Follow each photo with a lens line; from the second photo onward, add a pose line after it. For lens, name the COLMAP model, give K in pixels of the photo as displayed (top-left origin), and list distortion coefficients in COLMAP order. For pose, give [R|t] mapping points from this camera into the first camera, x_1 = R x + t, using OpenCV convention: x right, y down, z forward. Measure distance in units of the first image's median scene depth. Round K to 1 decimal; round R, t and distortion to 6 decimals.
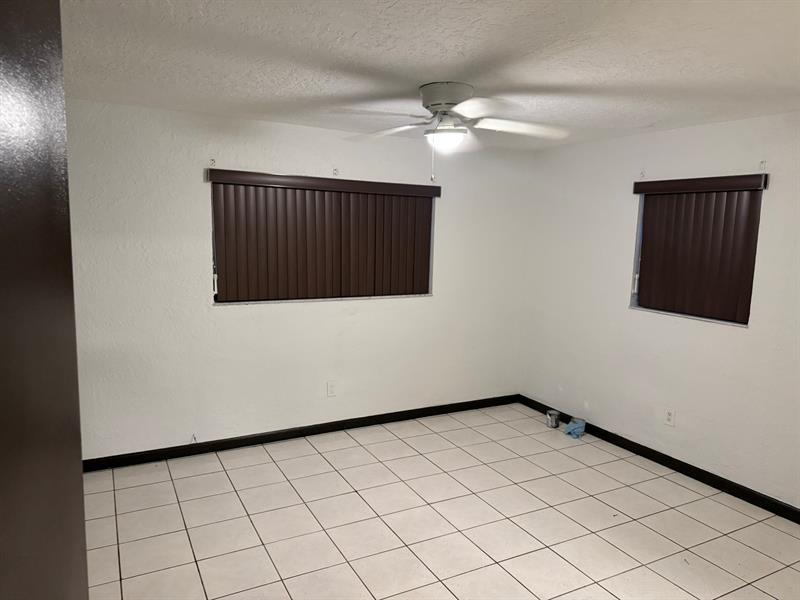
lens RADIAL K [[561.0, 0, 400.0], [0, 561.0, 300.0], [0, 0, 1]] dist [0.008105, 0.001169]
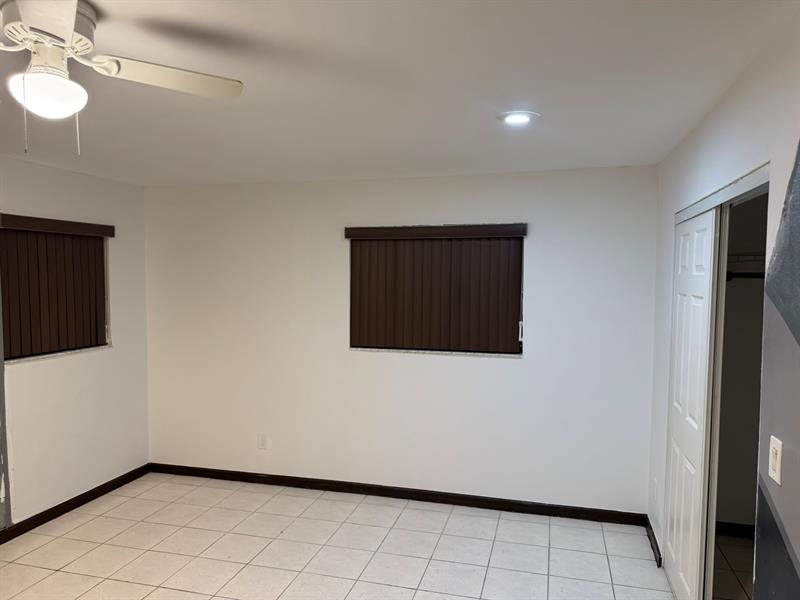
lens RADIAL K [[561.0, 0, 400.0], [0, 561.0, 300.0], [0, 0, 1]] dist [0.008105, 0.001169]
pose [[0.689009, -0.061358, 0.722151, -0.289436], [0.113765, 0.993214, -0.024155, -0.032806], [-0.715769, 0.098799, 0.691313, 0.178070]]
